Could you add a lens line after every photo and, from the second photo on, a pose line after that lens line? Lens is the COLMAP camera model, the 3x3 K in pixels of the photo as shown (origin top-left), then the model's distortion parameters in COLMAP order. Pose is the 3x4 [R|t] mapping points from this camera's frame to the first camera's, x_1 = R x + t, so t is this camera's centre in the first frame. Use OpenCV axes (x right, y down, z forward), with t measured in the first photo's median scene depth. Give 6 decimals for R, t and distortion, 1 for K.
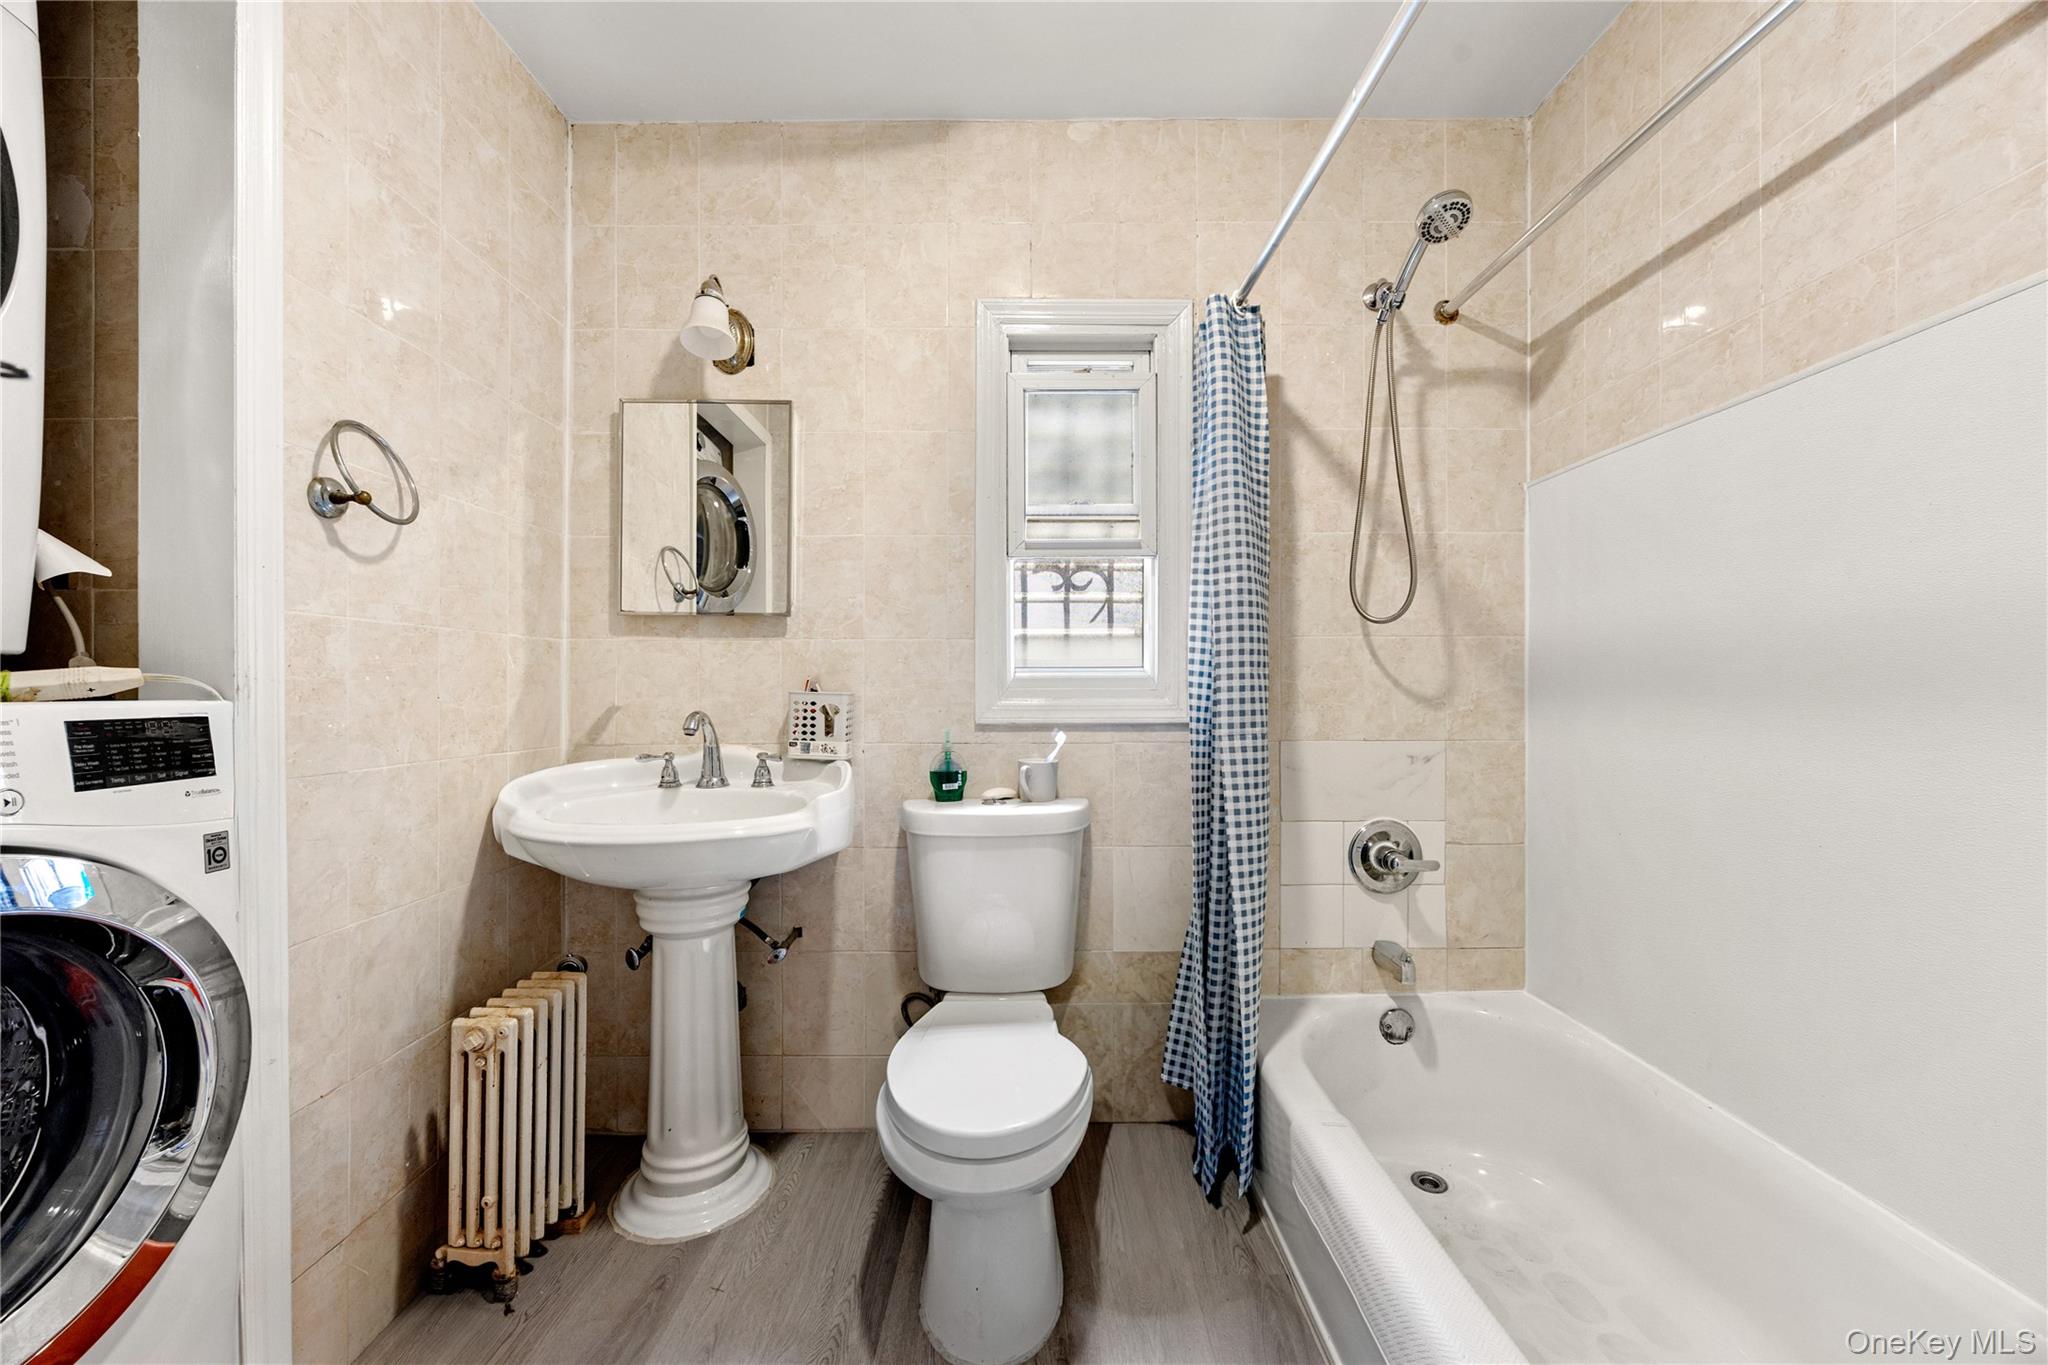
lens RADIAL K [[786.5, 0, 1030.5], [0, 786.5, 685.1], [0, 0, 1]] dist [-0.004990, 0.000446]
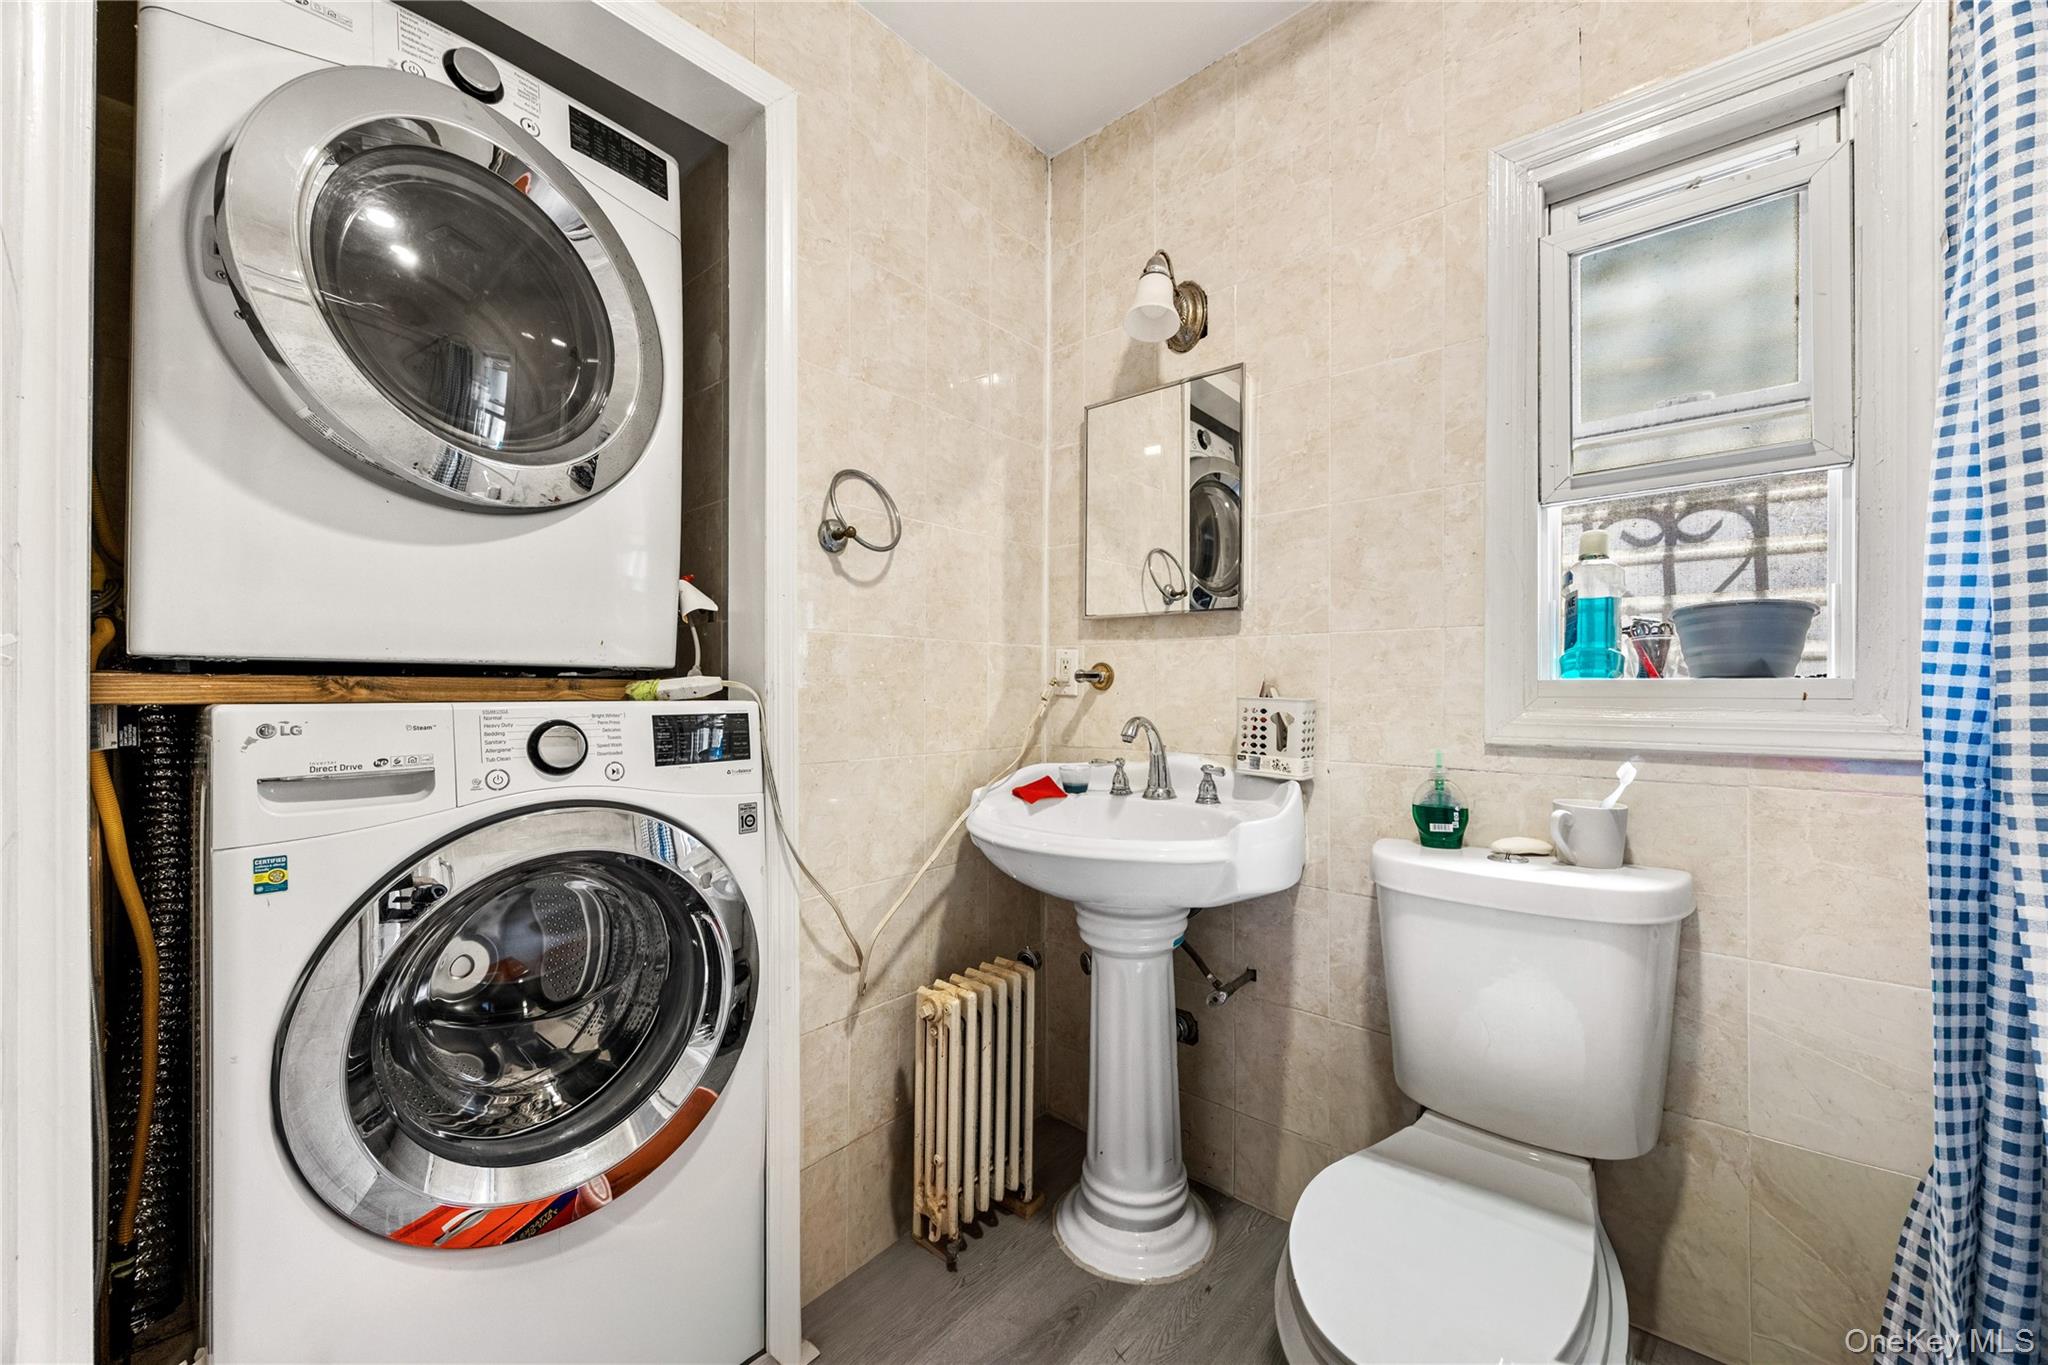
lens RADIAL K [[786.5, 0, 1019.0], [0, 786.5, 686.4], [0, 0, 1]] dist [-0.004990, 0.000446]
pose [[0.745414, -0.000053, -0.666602, 0.094657], [-0.000724, 0.999999, -0.000888, -0.002256], [0.666602, 0.001145, 0.745413, 0.194441]]
